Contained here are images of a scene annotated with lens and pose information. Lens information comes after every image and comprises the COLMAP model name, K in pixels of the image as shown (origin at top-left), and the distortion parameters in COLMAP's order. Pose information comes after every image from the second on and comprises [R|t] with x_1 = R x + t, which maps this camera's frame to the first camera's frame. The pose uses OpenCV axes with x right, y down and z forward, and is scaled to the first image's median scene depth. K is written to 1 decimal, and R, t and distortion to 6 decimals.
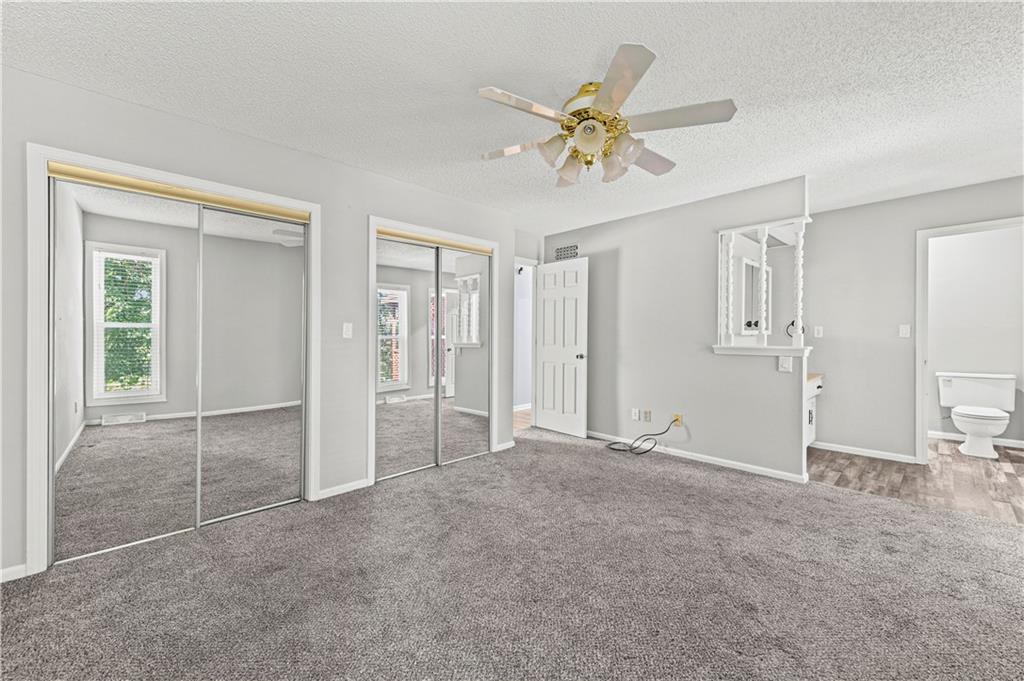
lens RADIAL K [[412.3, 0, 514.2], [0, 412.3, 330.7], [0, 0, 1]] dist [0.012320, -0.001464]
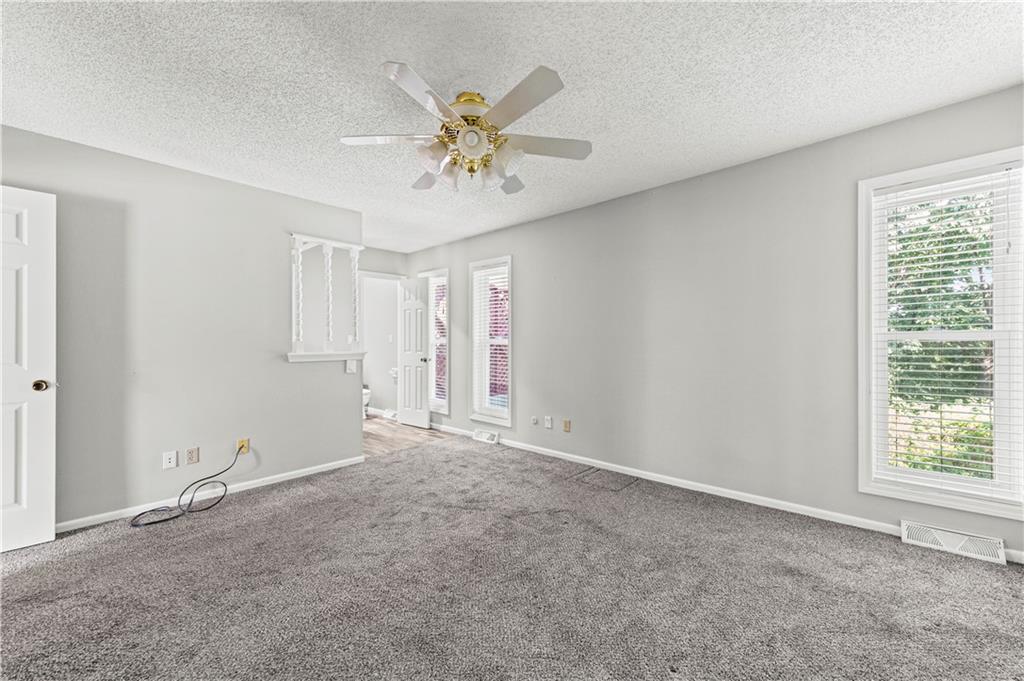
lens RADIAL K [[412.3, 0, 504.8], [0, 412.3, 340.7], [0, 0, 1]] dist [0.012320, -0.001464]
pose [[-0.067542, 0.003824, 0.997709, -0.555265], [-0.002399, 0.999989, -0.003995, 0.011182], [-0.997714, -0.002663, -0.067532, 0.653760]]
